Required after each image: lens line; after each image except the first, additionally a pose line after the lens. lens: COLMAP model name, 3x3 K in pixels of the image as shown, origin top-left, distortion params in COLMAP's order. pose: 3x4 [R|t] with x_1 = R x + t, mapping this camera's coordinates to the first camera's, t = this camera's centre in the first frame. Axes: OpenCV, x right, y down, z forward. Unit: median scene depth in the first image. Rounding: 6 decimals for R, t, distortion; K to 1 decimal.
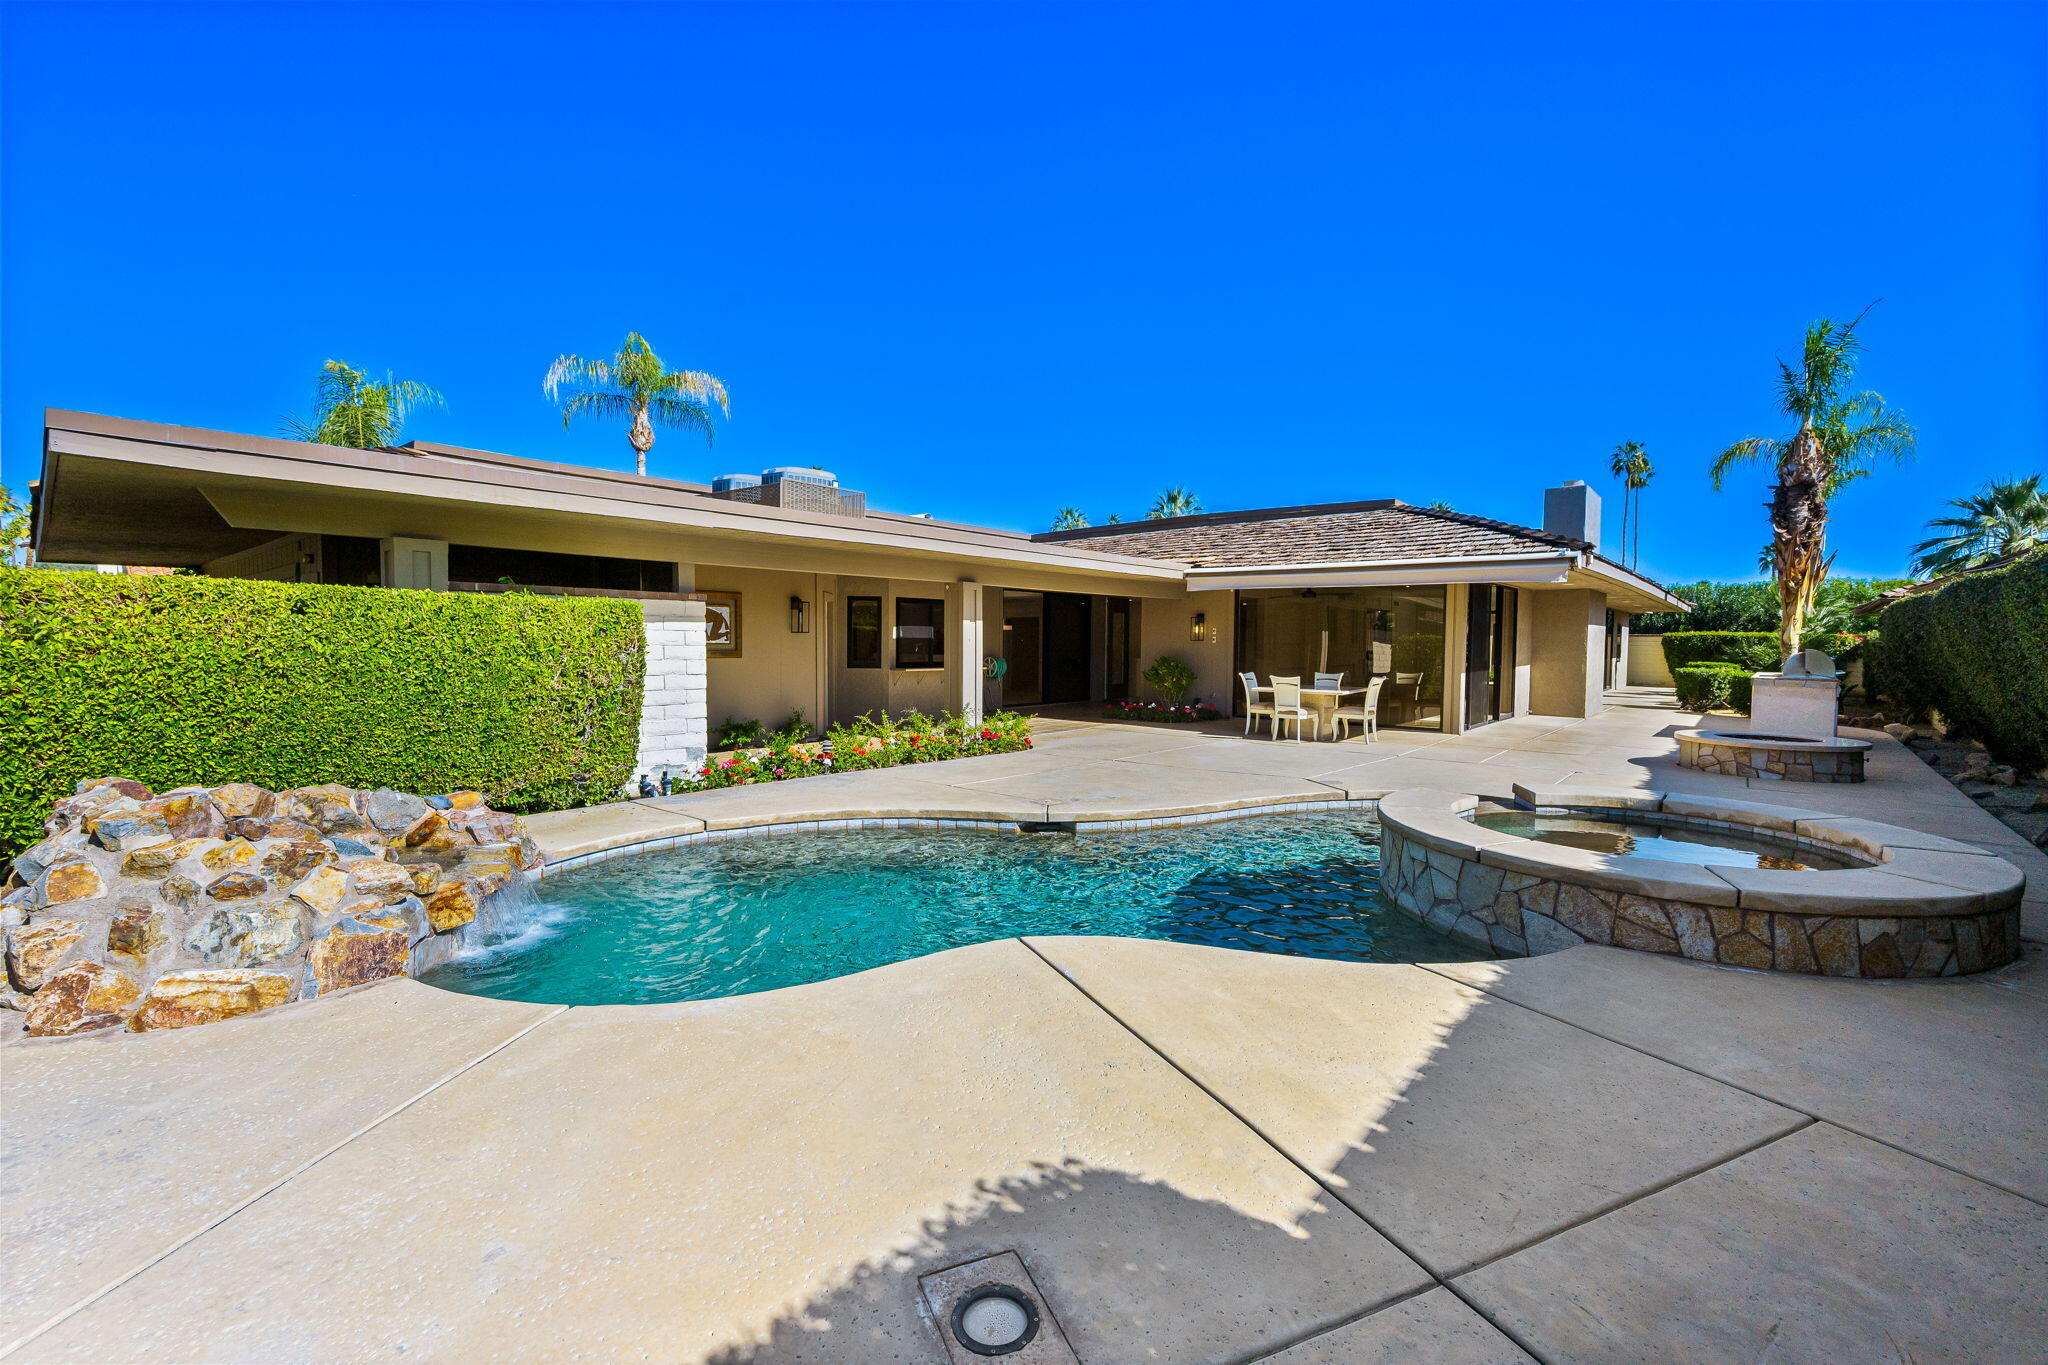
lens RADIAL K [[829.8, 0, 1025.8], [0, 829.8, 677.8], [0, 0, 1]] dist [0.000486, -0.000116]
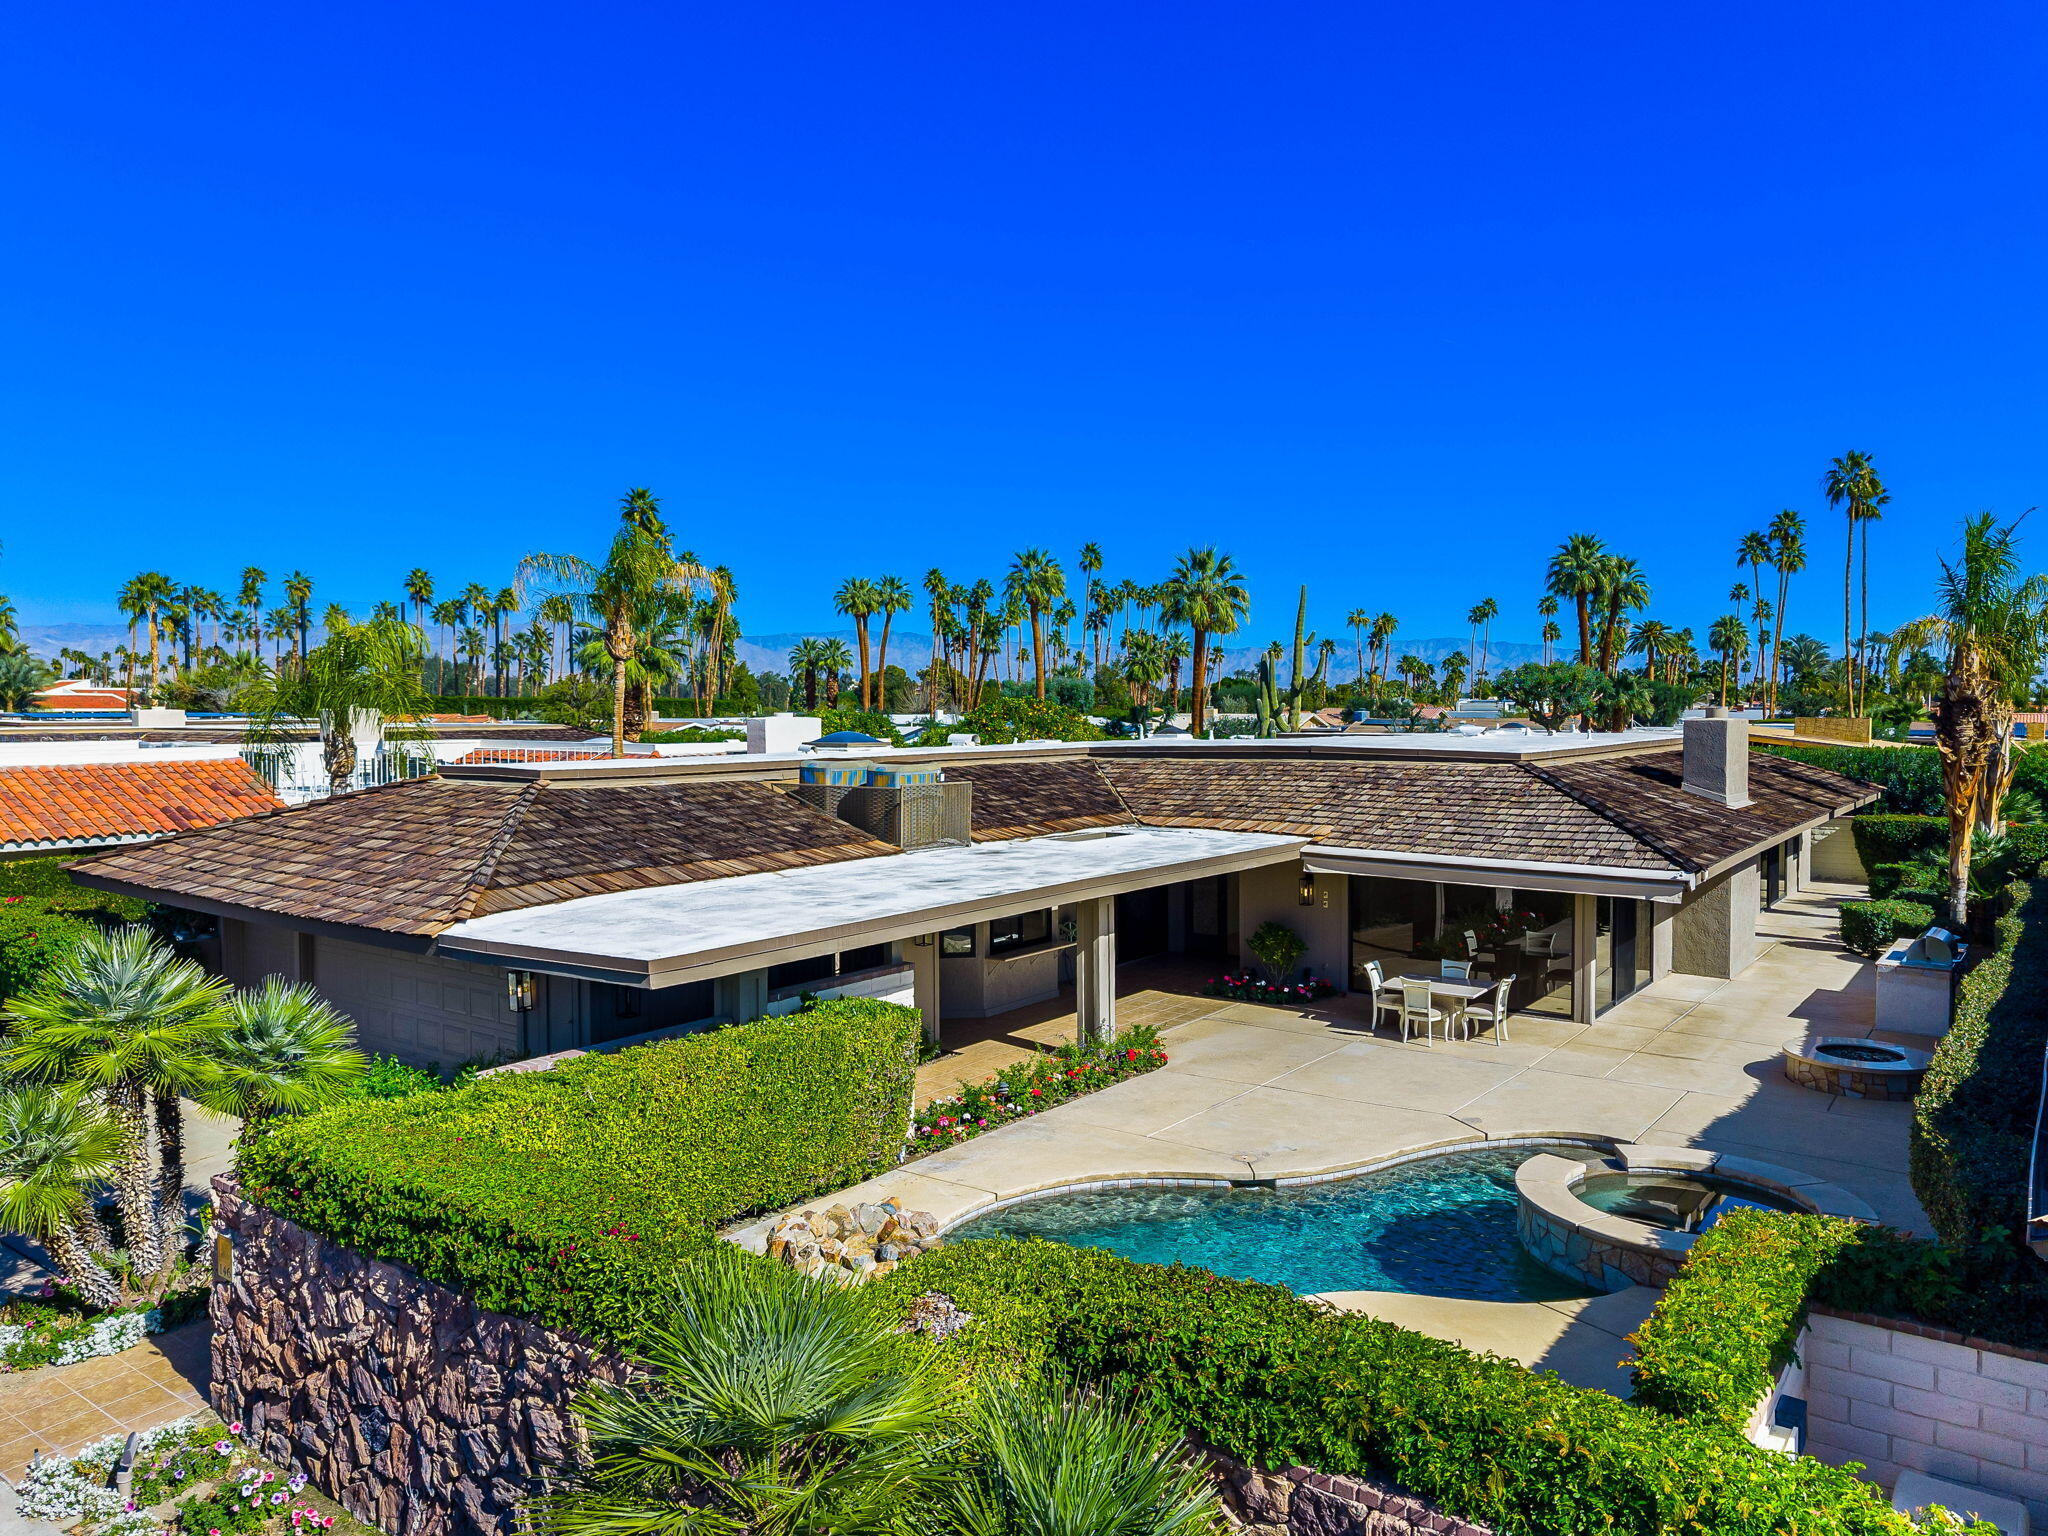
lens RADIAL K [[1335.8, 0, 1023.2], [0, 1335.8, 772.7], [0, 0, 1]] dist [0.005838, -0.005545]
pose [[0.998030, -0.014928, 0.060938, -0.229923], [0.015340, 0.999863, -0.006298, -0.228453], [-0.060835, 0.007220, 0.998122, -0.522005]]
